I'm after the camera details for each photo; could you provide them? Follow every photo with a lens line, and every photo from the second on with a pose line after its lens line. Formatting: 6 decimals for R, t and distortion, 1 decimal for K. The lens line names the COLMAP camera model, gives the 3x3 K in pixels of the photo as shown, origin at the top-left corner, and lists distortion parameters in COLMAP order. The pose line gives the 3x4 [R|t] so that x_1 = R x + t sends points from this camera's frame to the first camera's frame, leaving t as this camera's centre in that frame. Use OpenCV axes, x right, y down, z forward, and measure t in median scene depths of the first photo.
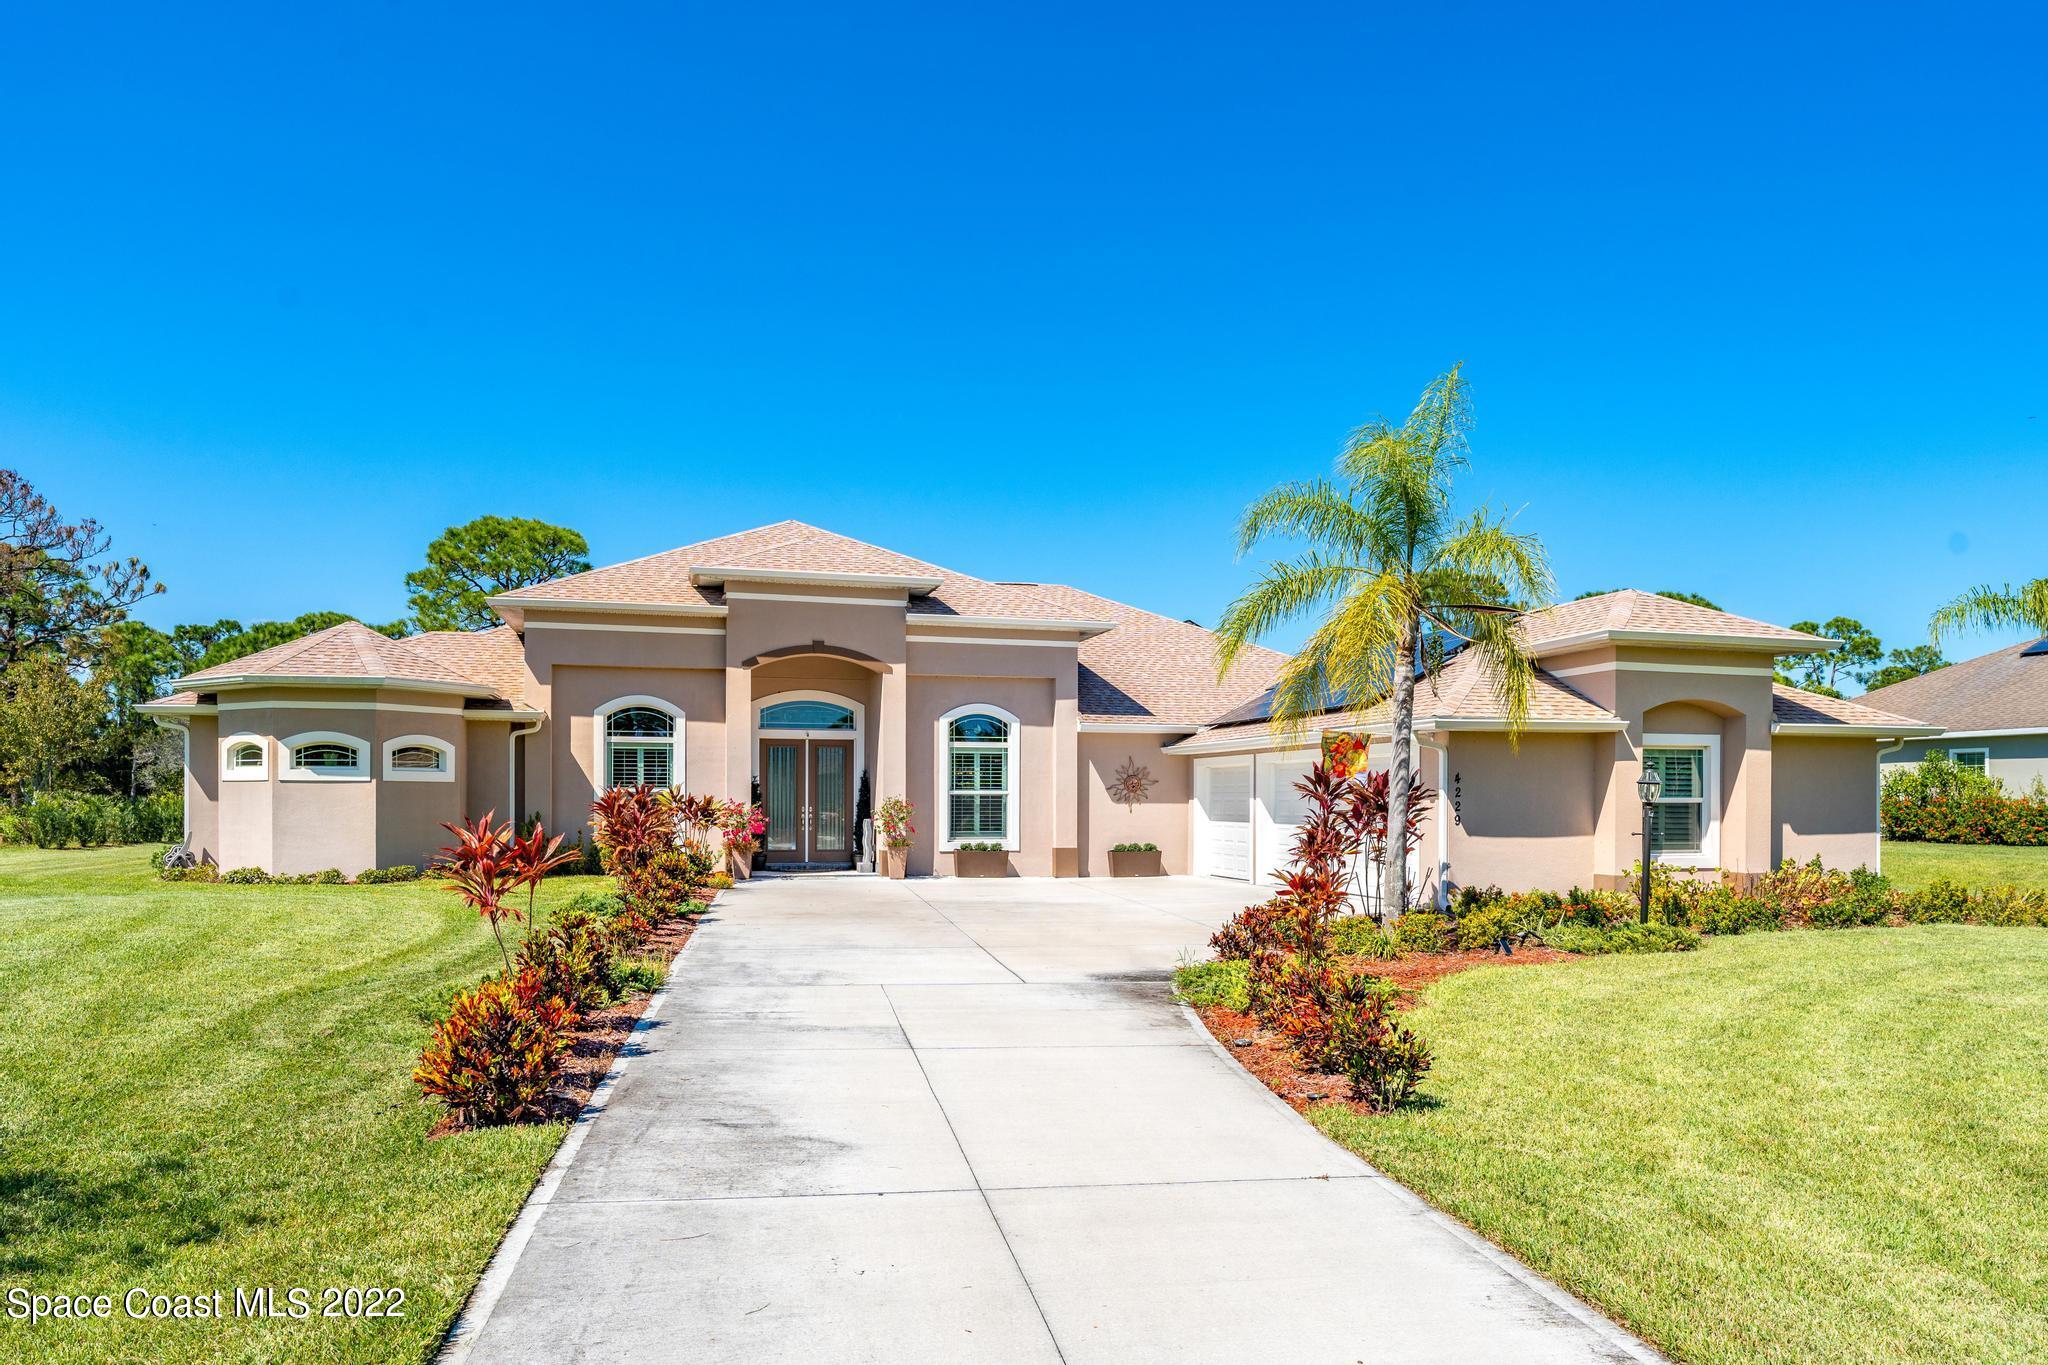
lens RADIAL K [[1304.6, 0, 1034.9], [0, 1304.6, 806.8], [0, 0, 1]] dist [-0.001828, -0.002527]
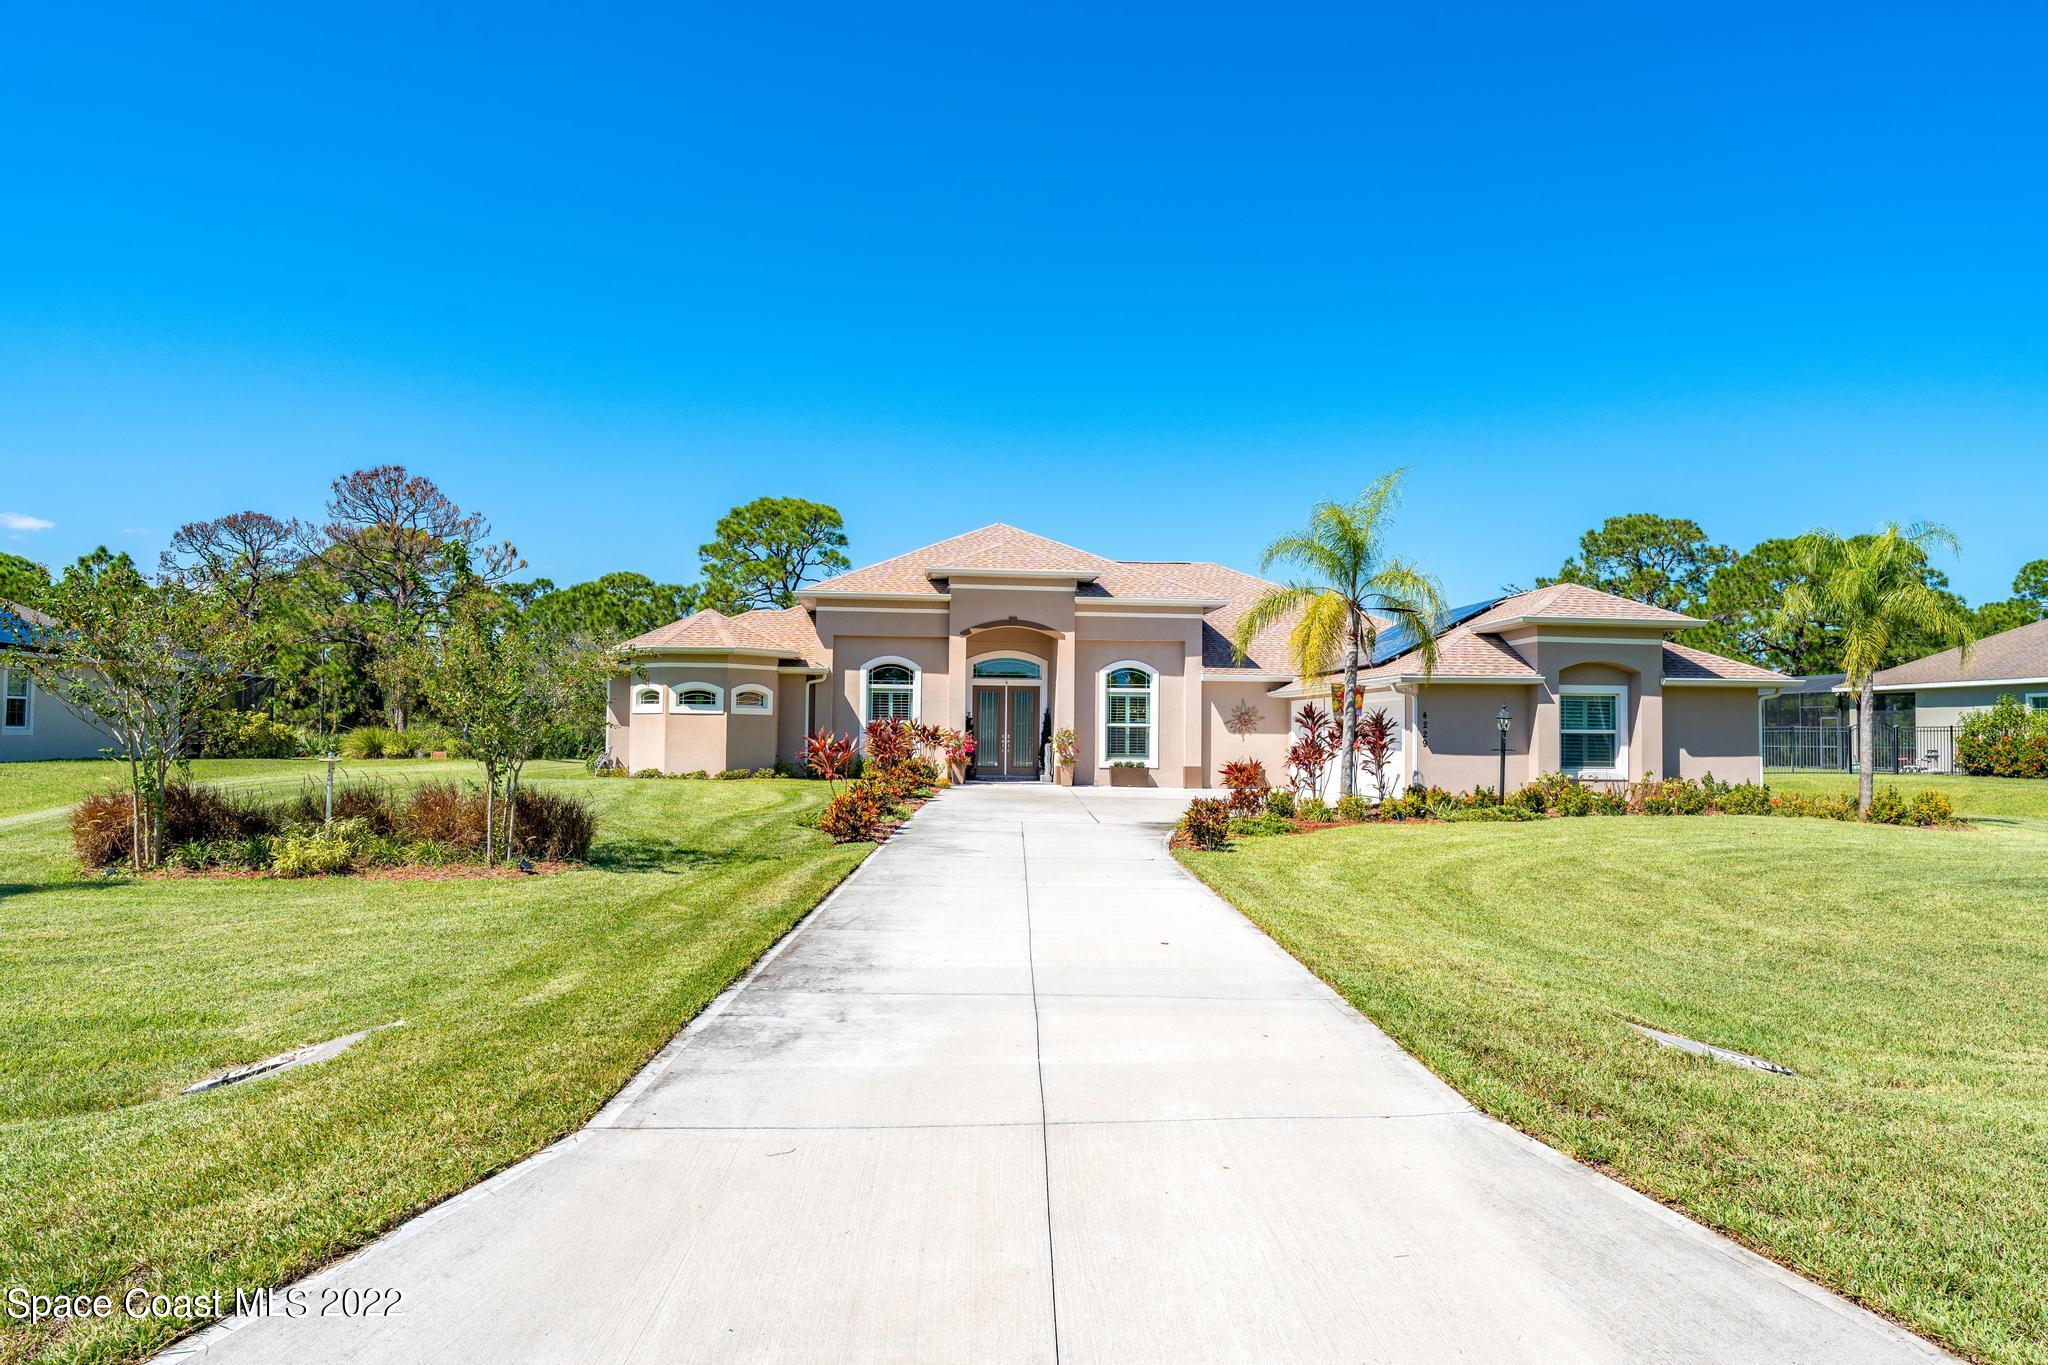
lens RADIAL K [[1355.0, 0, 1027.2], [0, 1355.0, 688.3], [0, 0, 1]] dist [-0.003319, -0.003125]
pose [[0.983575, 0.001469, -0.180495, 0.116055], [-0.009298, 0.999051, -0.042540, 0.012900], [0.180262, 0.043520, 0.982655, -0.444198]]
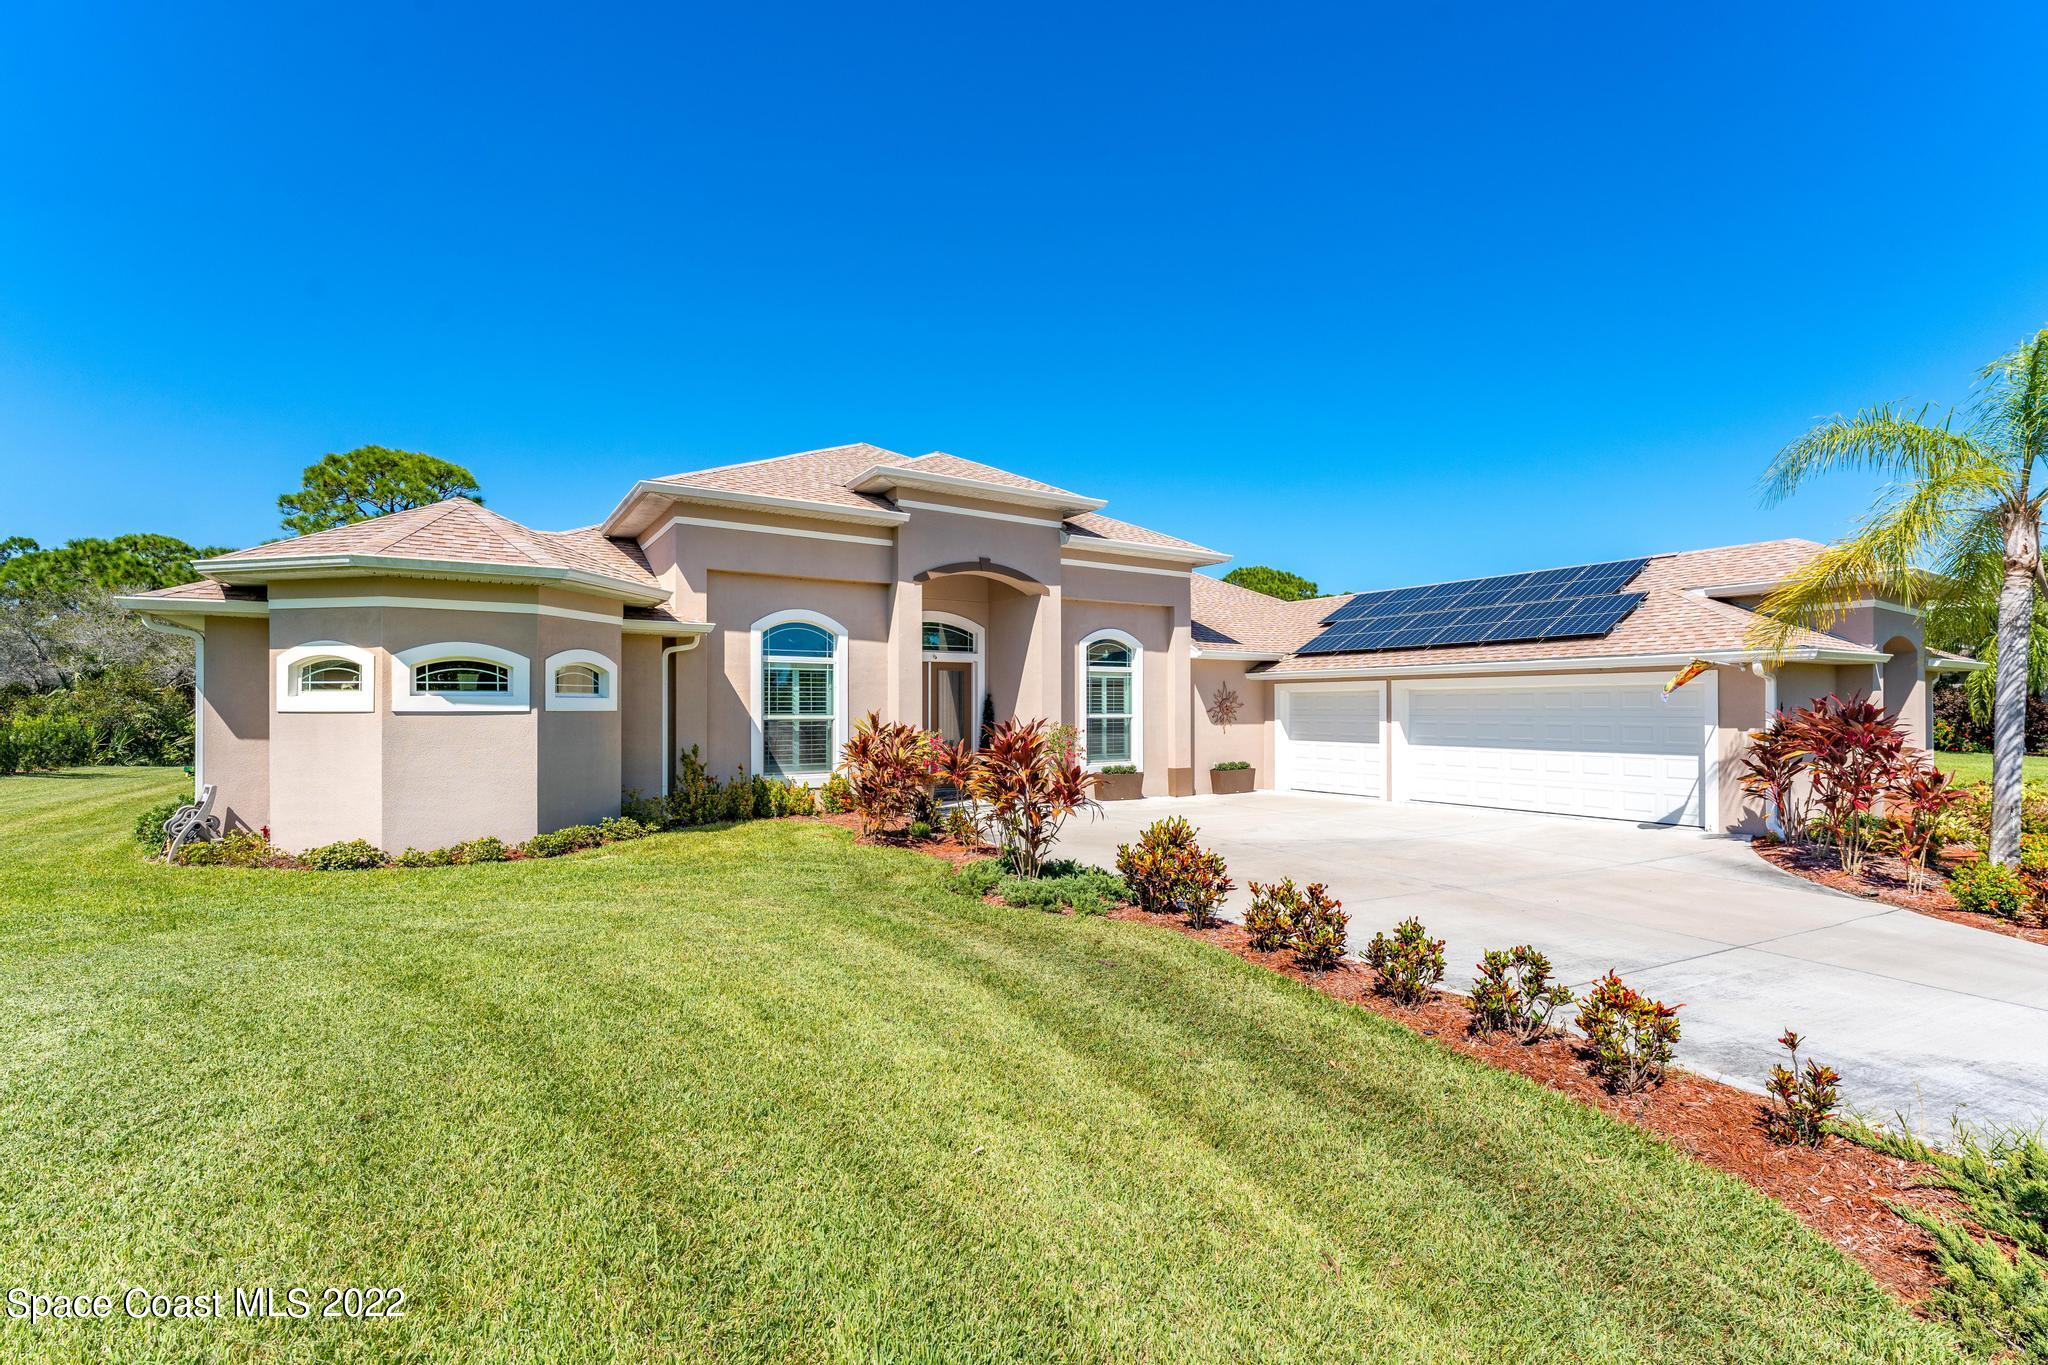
lens RADIAL K [[890.3, 0, 1014.5], [0, 890.3, 709.3], [0, 0, 1]] dist [-0.000523, 0.000462]
pose [[0.952927, -0.003926, 0.303173, -0.346365], [0.004682, 0.999987, -0.001766, -0.016208], [-0.303163, 0.003103, 0.952934, 0.380900]]
